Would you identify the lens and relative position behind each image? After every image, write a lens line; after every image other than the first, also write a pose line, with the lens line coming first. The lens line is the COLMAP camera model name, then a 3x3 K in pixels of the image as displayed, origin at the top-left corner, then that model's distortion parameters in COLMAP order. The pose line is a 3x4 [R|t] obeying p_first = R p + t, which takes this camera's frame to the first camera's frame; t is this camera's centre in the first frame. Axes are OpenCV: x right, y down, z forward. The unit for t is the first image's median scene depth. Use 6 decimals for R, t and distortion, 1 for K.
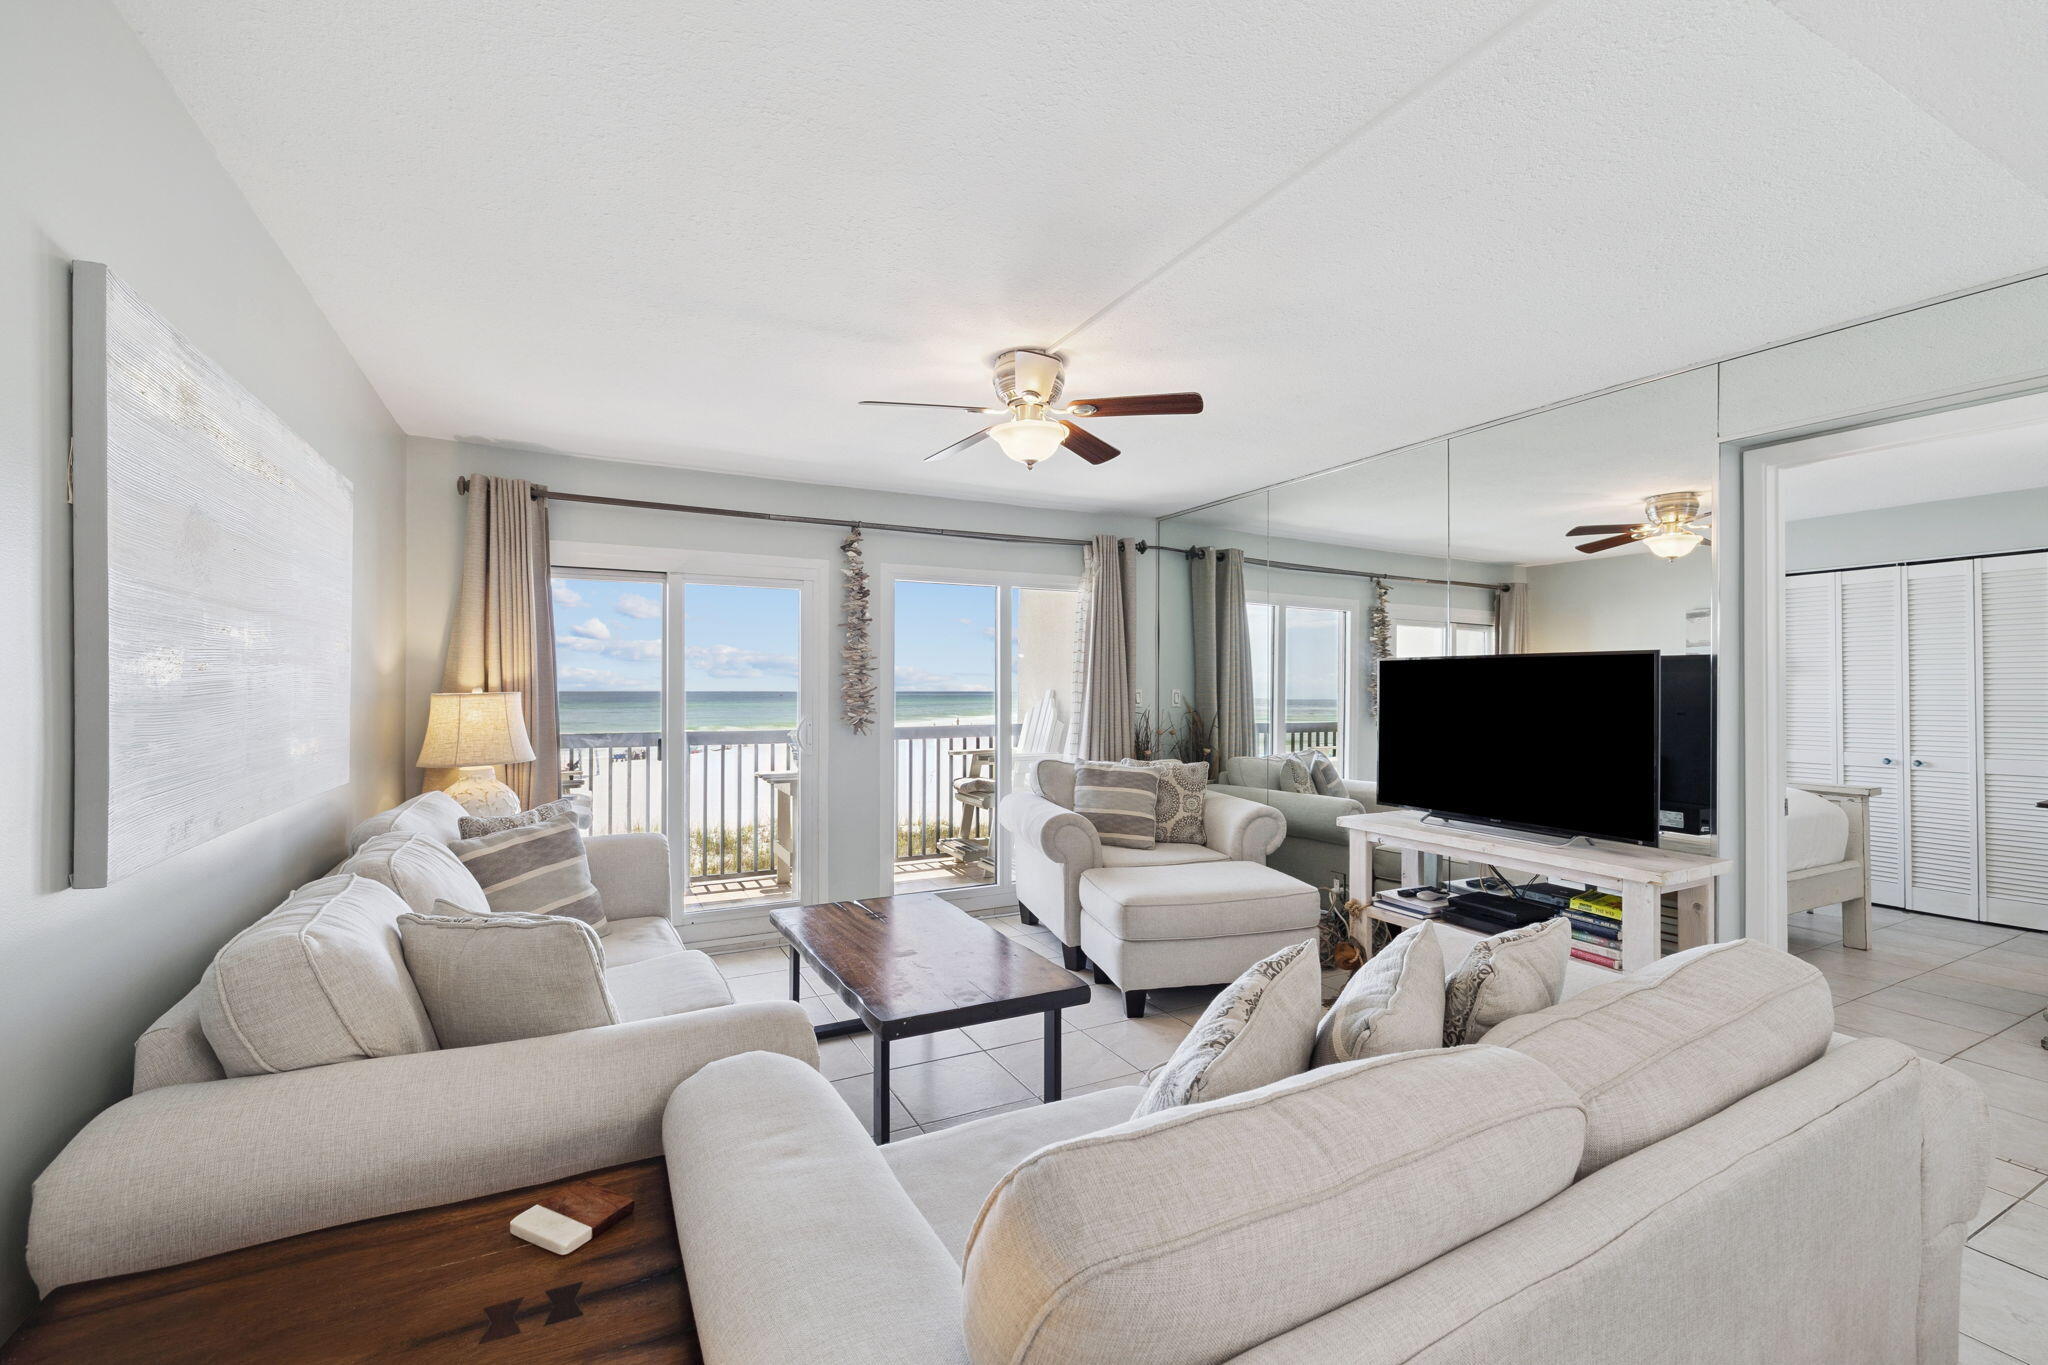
lens RADIAL K [[863.0, 0, 1020.4], [0, 863.0, 675.0], [0, 0, 1]] dist [0.001456, -0.000463]
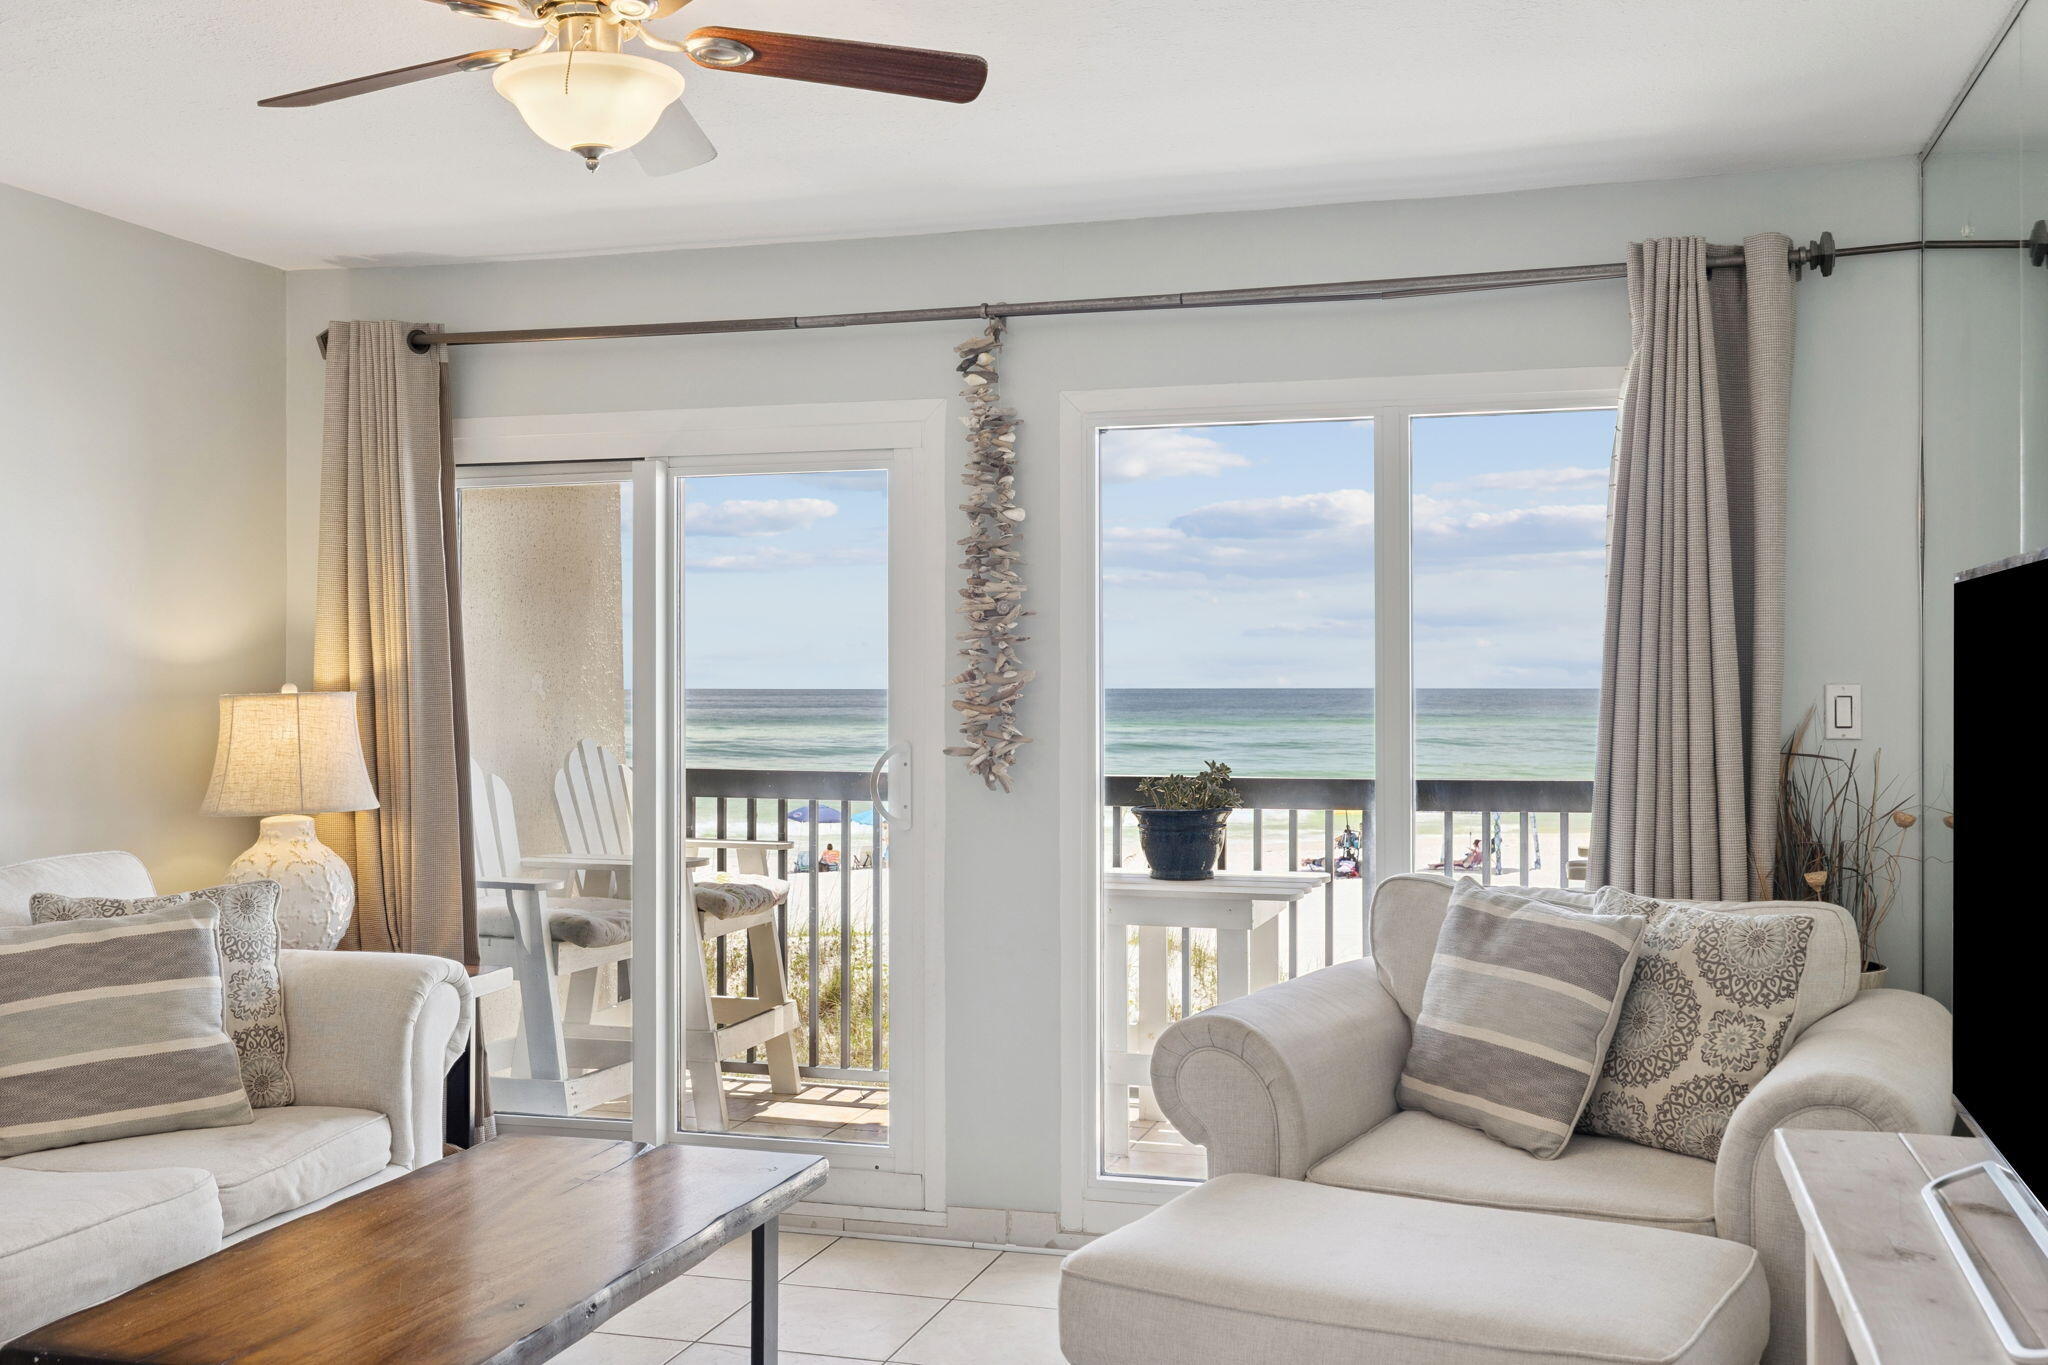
lens RADIAL K [[2000.2, 0, 1022.0], [0, 2000.2, 657.4], [0, 0, 1]] dist [-0.000159, 0.000000]
pose [[0.726588, -0.010663, -0.686991, 0.521873], [0.012274, 0.999921, -0.002538, 0.004627], [0.686964, -0.006588, 0.726662, 0.273944]]
